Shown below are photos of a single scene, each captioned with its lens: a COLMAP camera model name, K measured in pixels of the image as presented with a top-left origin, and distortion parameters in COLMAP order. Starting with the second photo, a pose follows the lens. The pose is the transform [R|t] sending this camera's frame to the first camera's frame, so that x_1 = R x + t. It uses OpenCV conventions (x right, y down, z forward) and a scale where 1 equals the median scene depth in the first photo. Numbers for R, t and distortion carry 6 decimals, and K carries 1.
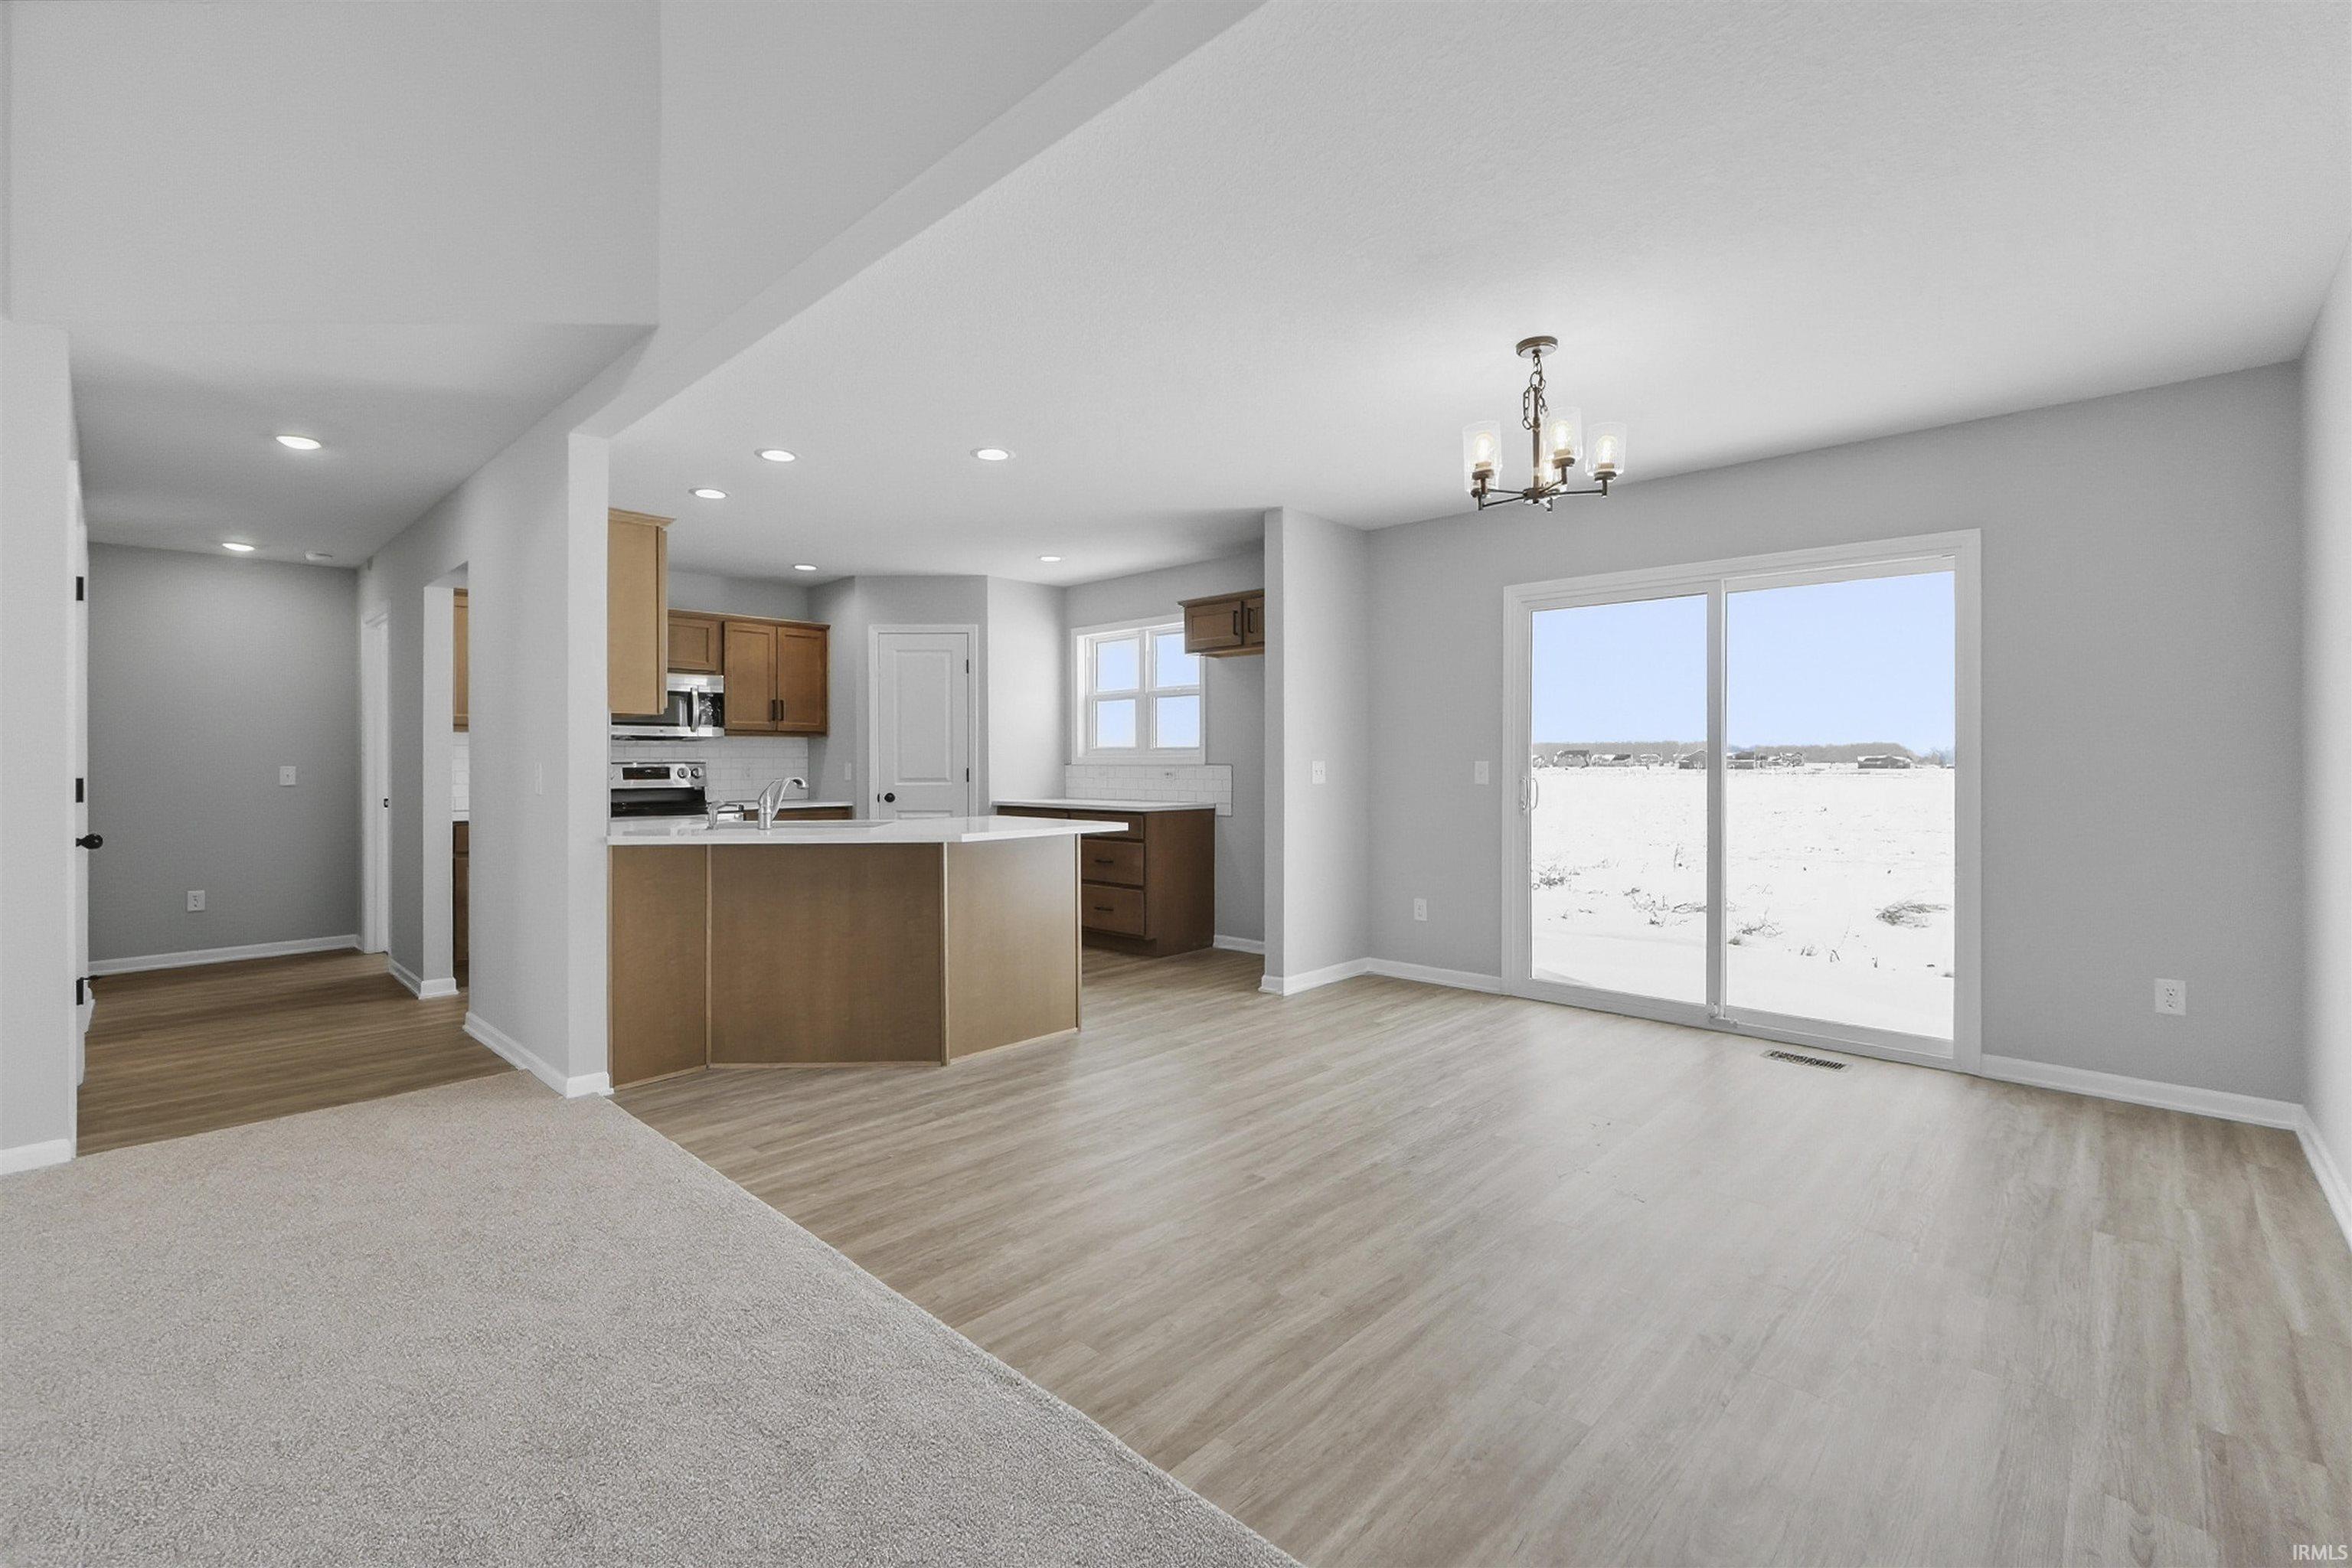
lens RADIAL K [[1008.7, 0, 1168.6], [0, 1008.7, 765.0], [0, 0, 1]] dist [0.000095, -0.000050]
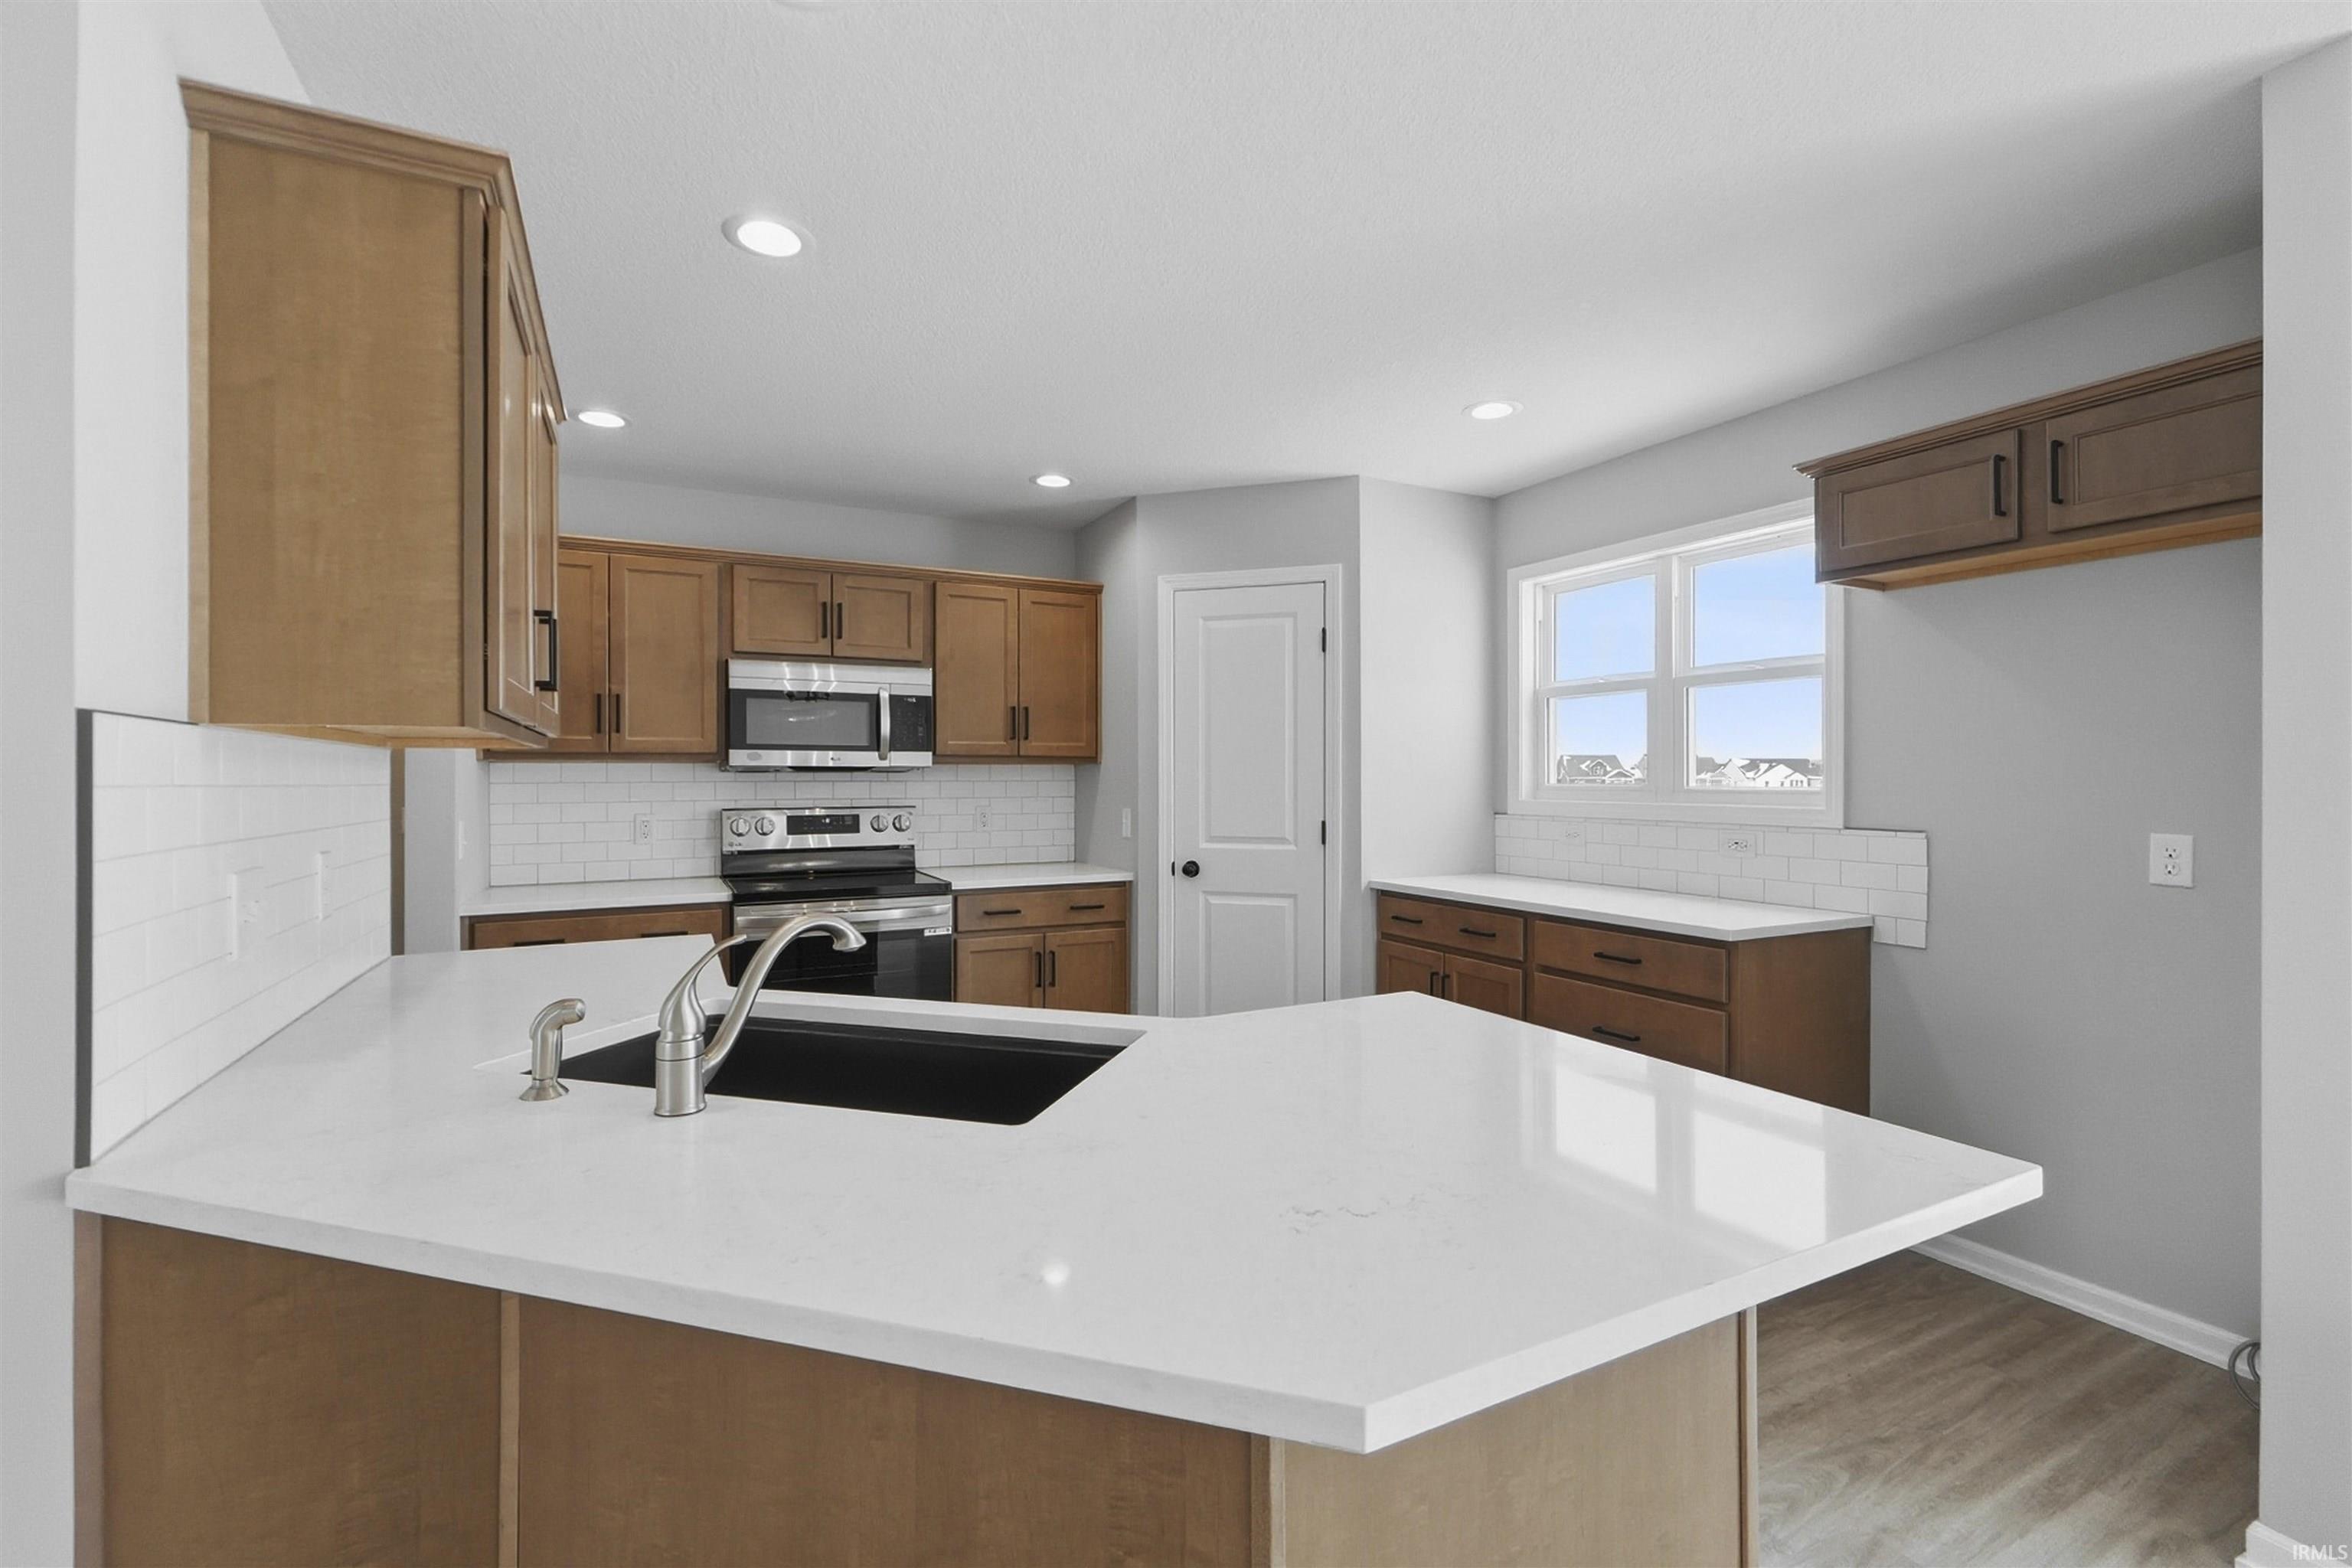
lens RADIAL K [[1016.0, 0, 1169.7], [0, 1016.0, 770.1], [0, 0, 1]] dist [0.000759, 0.000131]
pose [[0.944846, 0.000812, -0.327514, -0.104759], [-0.003838, 0.999956, -0.008592, -0.022127], [0.327492, 0.009375, 0.944807, 0.483230]]
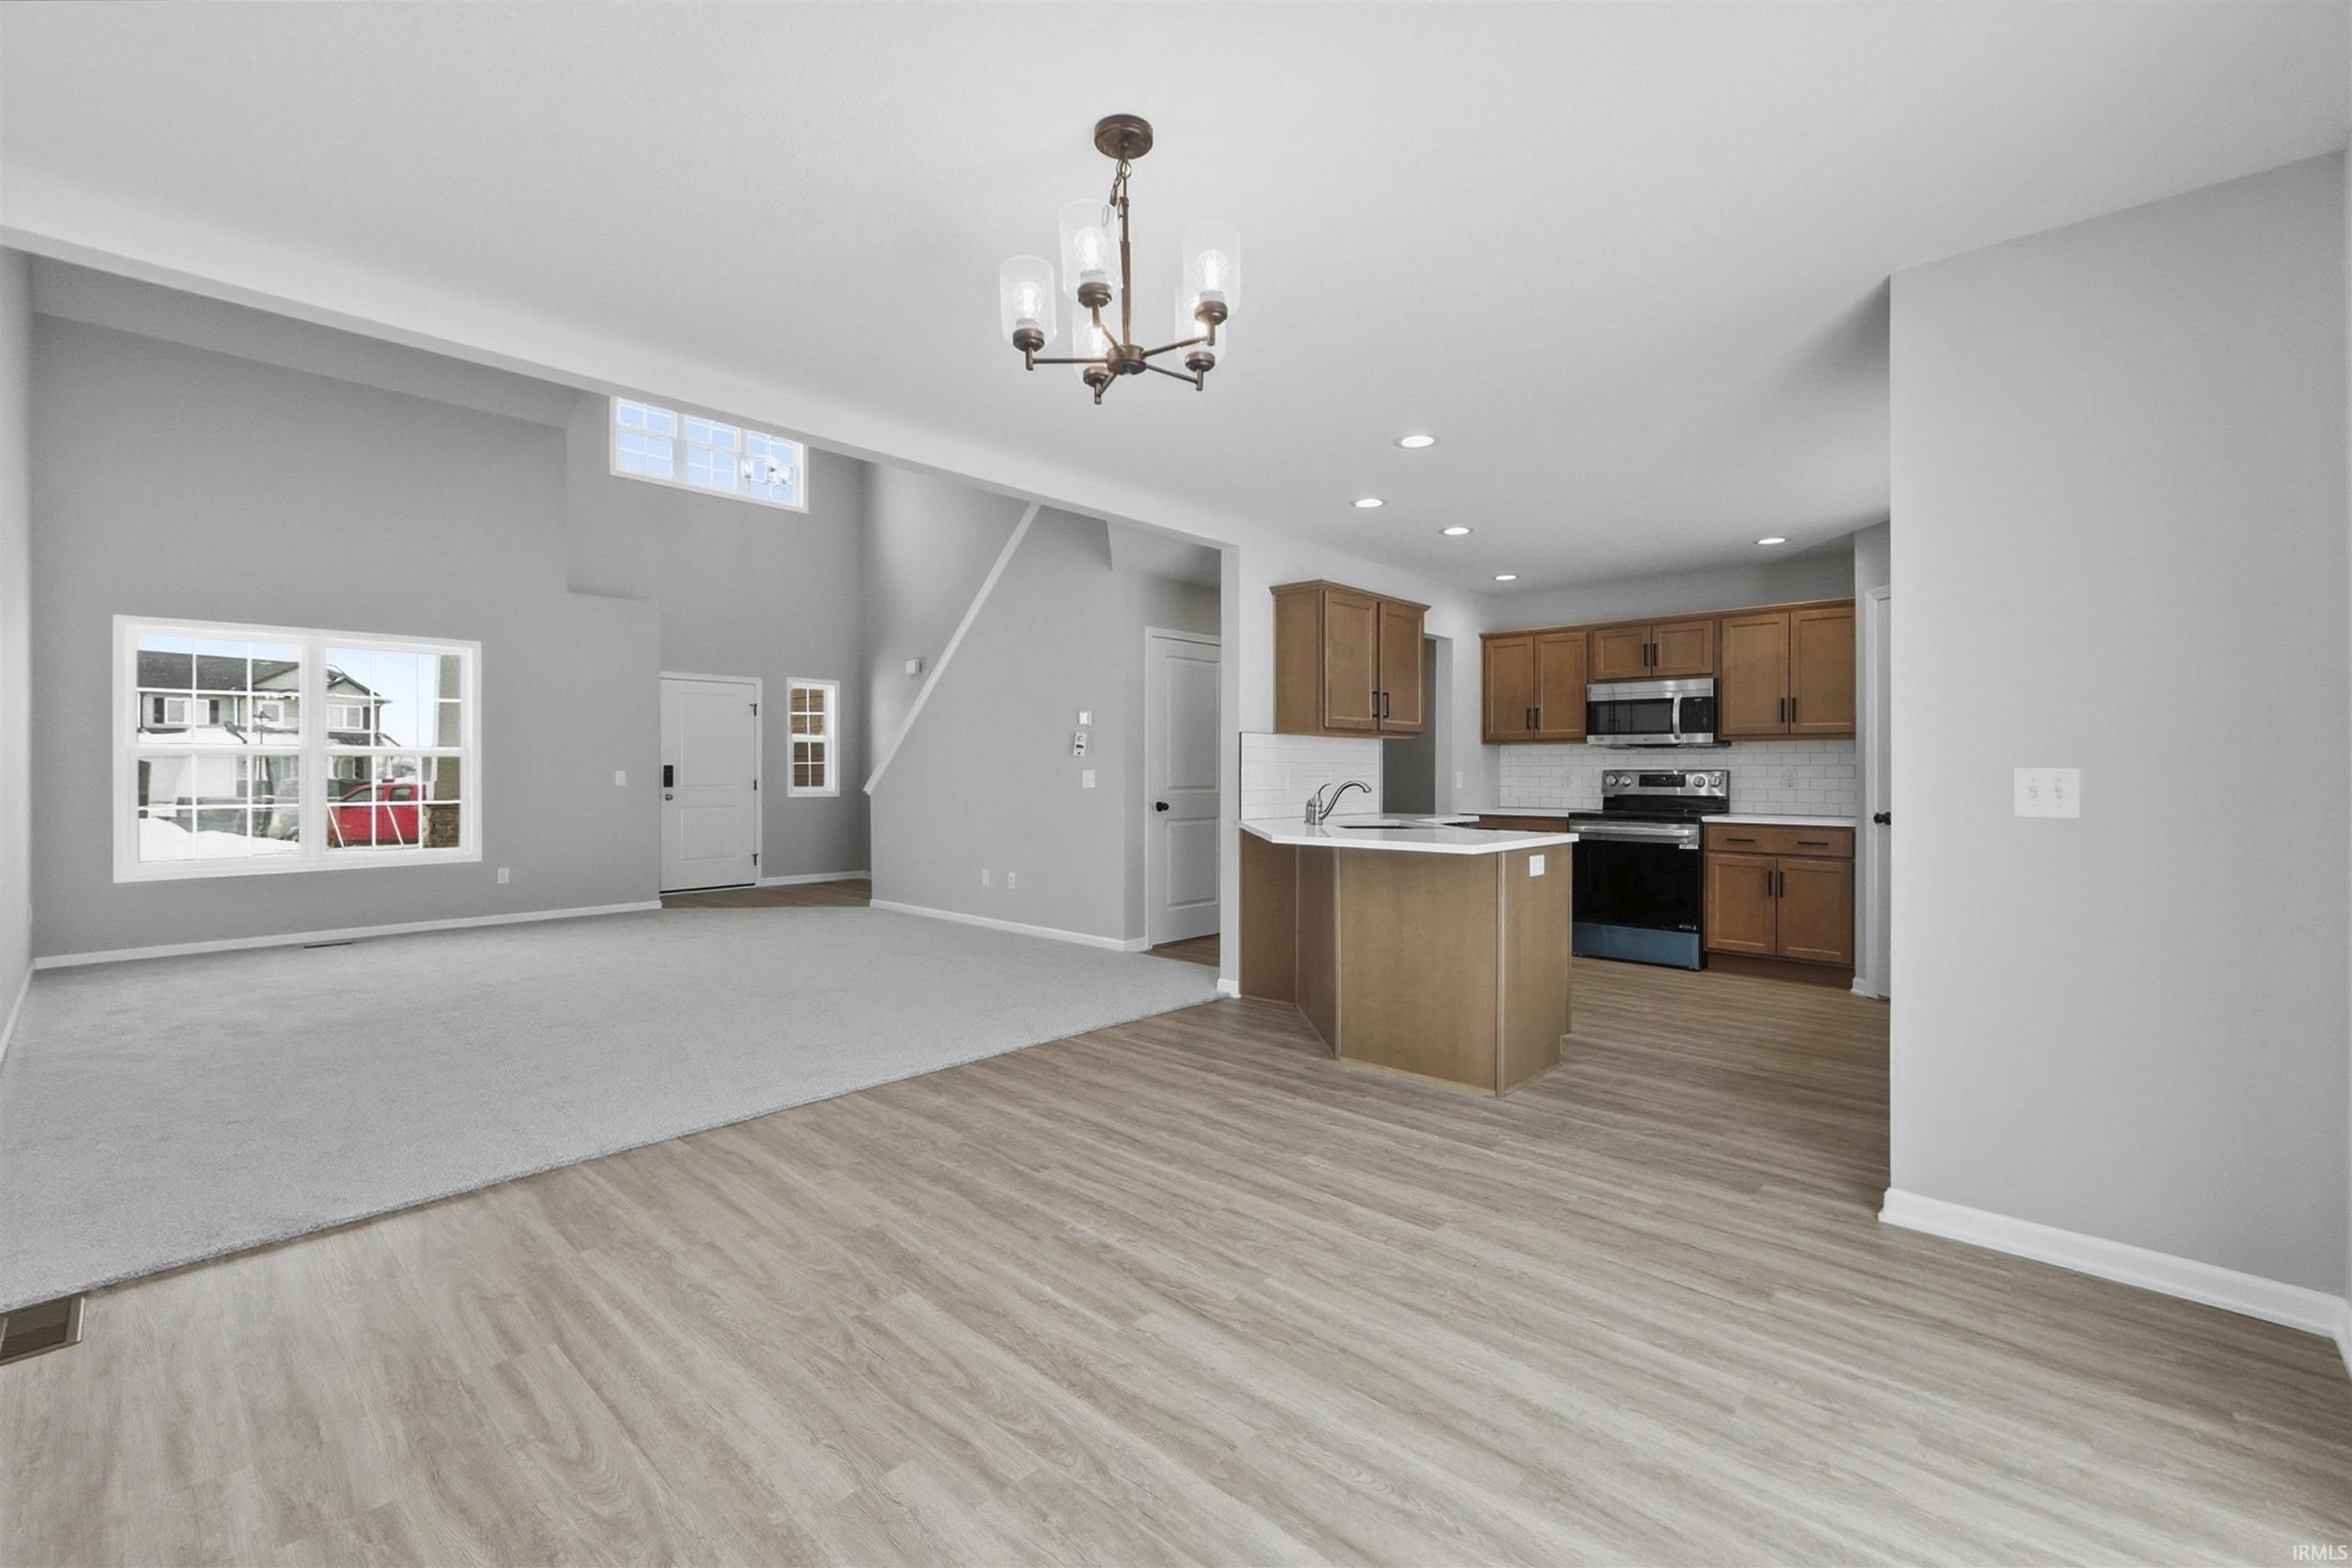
lens RADIAL K [[1008.7, 0, 1168.6], [0, 1008.7, 765.0], [0, 0, 1]] dist [0.000095, -0.000050]
pose [[0.010393, -0.003906, -0.999938, 0.515384], [-0.005470, 0.999977, -0.003963, -0.001105], [0.999931, 0.005511, 0.010371, 0.511142]]
